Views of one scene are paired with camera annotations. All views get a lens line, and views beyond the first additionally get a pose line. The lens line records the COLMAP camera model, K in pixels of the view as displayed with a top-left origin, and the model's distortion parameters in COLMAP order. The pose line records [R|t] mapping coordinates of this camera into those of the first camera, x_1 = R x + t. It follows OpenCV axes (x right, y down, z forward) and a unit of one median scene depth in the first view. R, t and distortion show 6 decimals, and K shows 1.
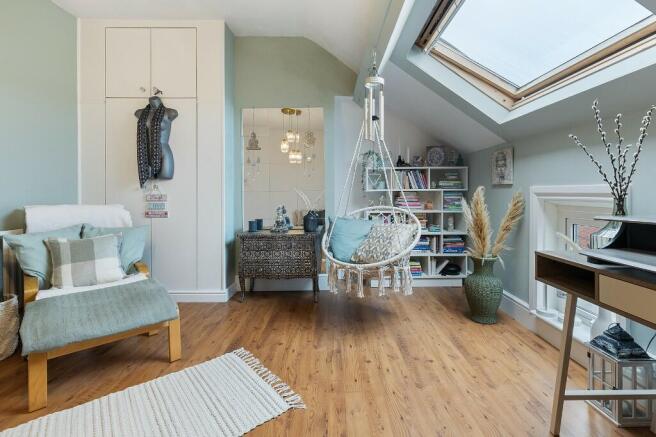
lens RADIAL K [[304.6, 0, 333.1], [0, 304.6, 197.5], [0, 0, 1]] dist [0.013660, 0.000138]
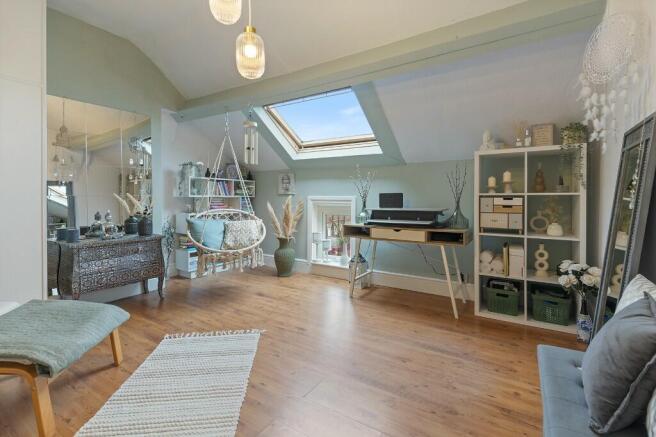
lens RADIAL K [[304.6, 0, 322.5], [0, 304.6, 200.8], [0, 0, 1]] dist [0.013660, 0.000138]
pose [[0.557637, -0.000572, 0.830085, -0.806706], [0.004356, 0.999988, -0.002237, -0.000807], [-0.830074, 0.004863, 0.557632, -0.105353]]
